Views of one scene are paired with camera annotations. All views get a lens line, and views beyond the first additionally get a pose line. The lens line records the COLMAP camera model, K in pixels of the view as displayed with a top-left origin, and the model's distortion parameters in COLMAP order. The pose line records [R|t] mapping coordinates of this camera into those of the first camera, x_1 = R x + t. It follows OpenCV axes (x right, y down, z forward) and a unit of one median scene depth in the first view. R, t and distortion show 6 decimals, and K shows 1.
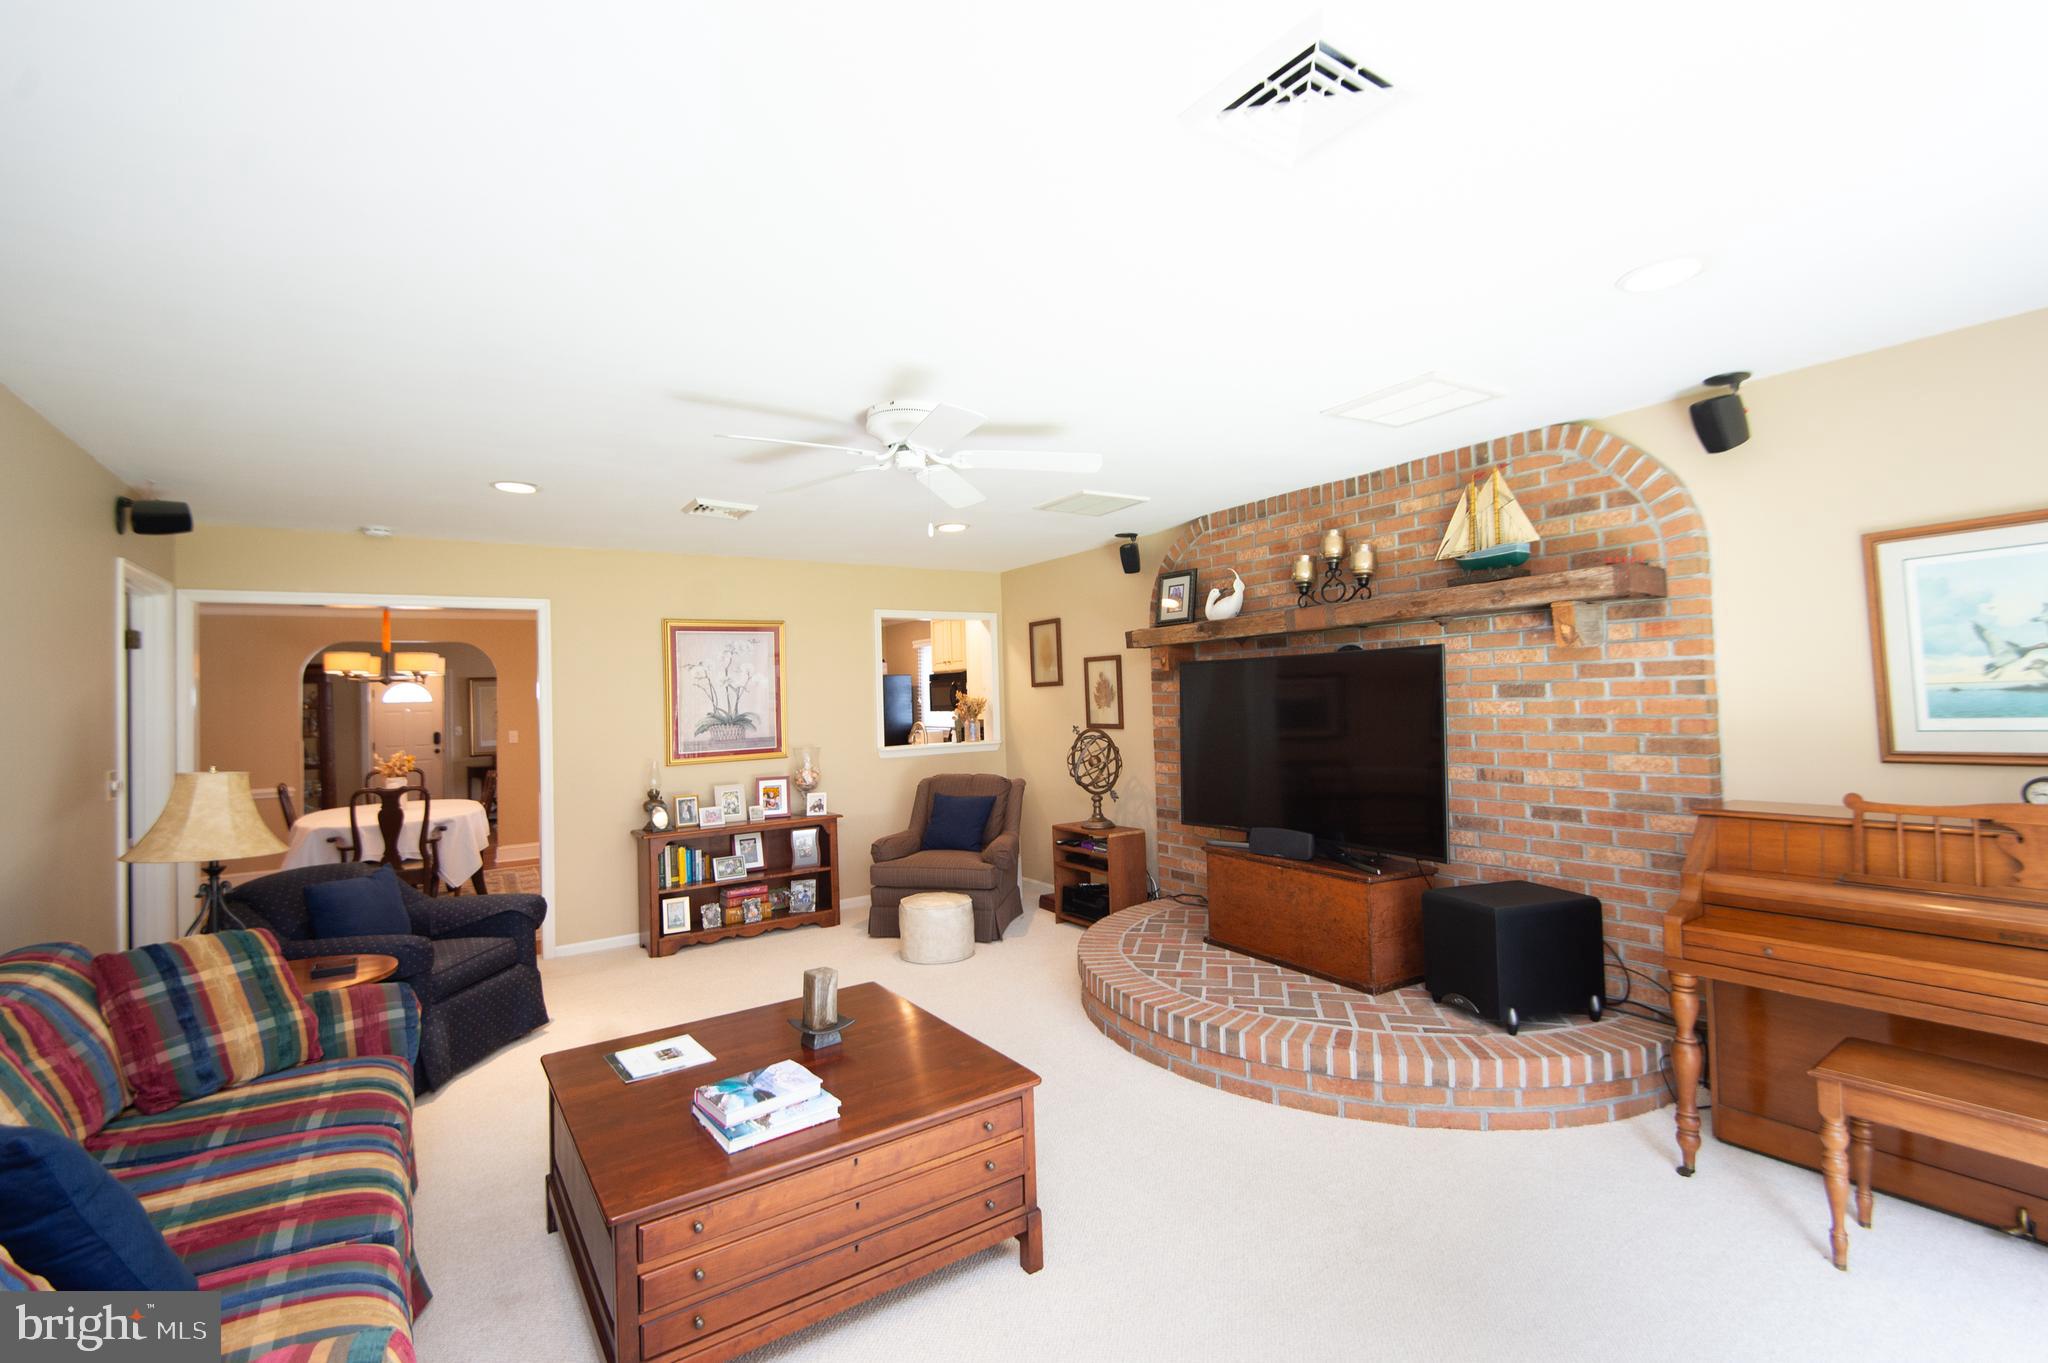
lens RADIAL K [[915.5, 0, 1035.7], [0, 915.5, 673.3], [0, 0, 1]] dist [0.001823, -0.001572]
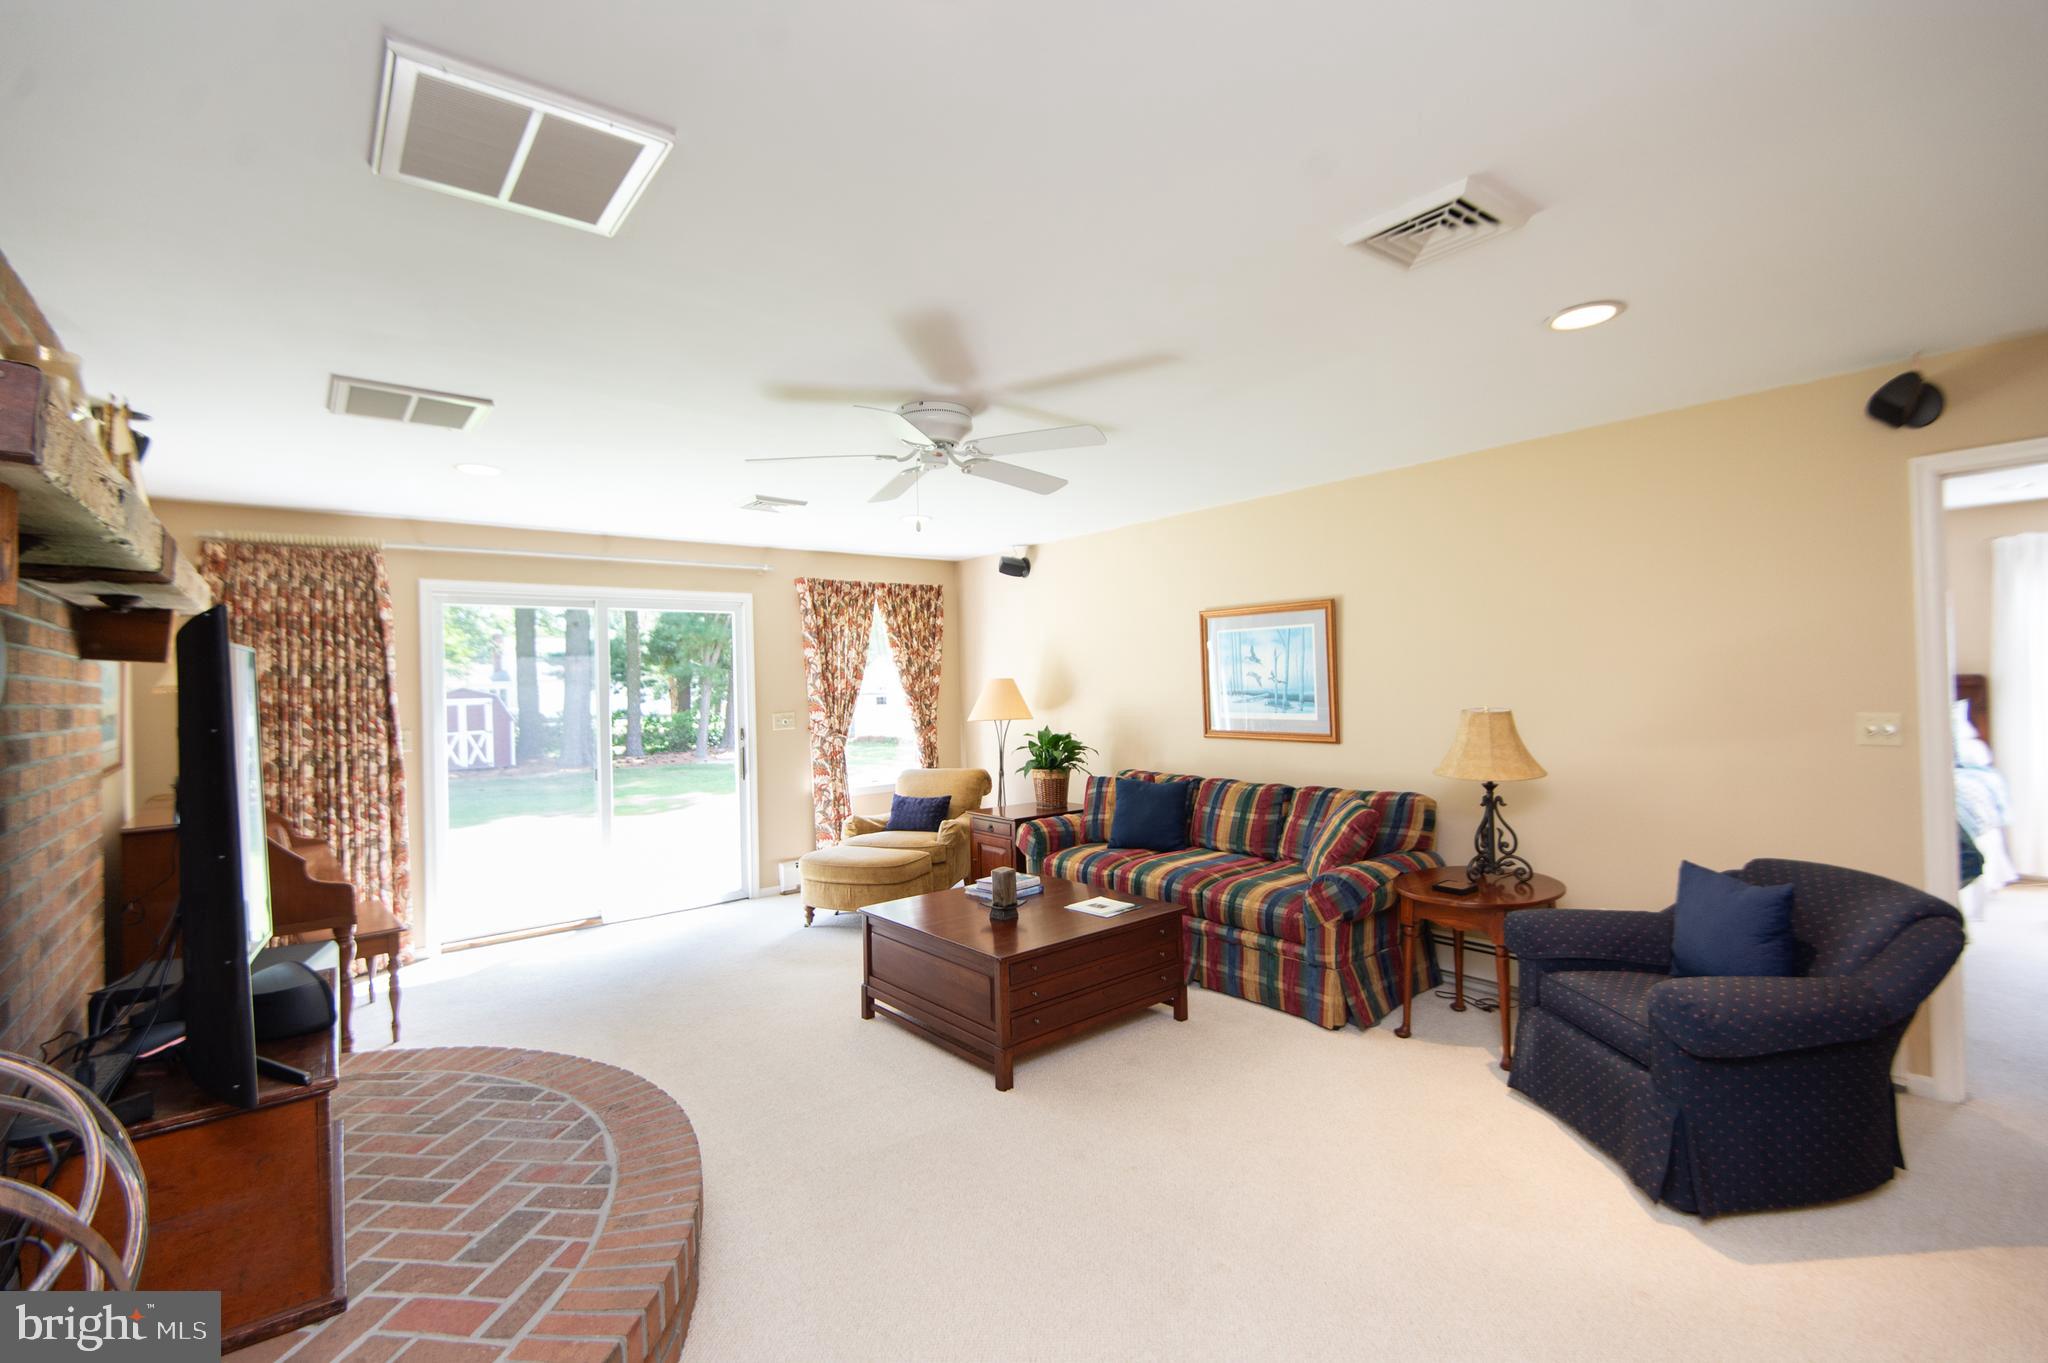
lens RADIAL K [[915.5, 0, 1030.7], [0, 915.5, 678.4], [0, 0, 1]] dist [0.001823, -0.001572]
pose [[-0.994089, 0.059416, -0.090868, -0.108535], [0.062751, 0.997440, -0.034294, 0.055492], [0.088598, -0.039793, -0.995272, 1.620024]]
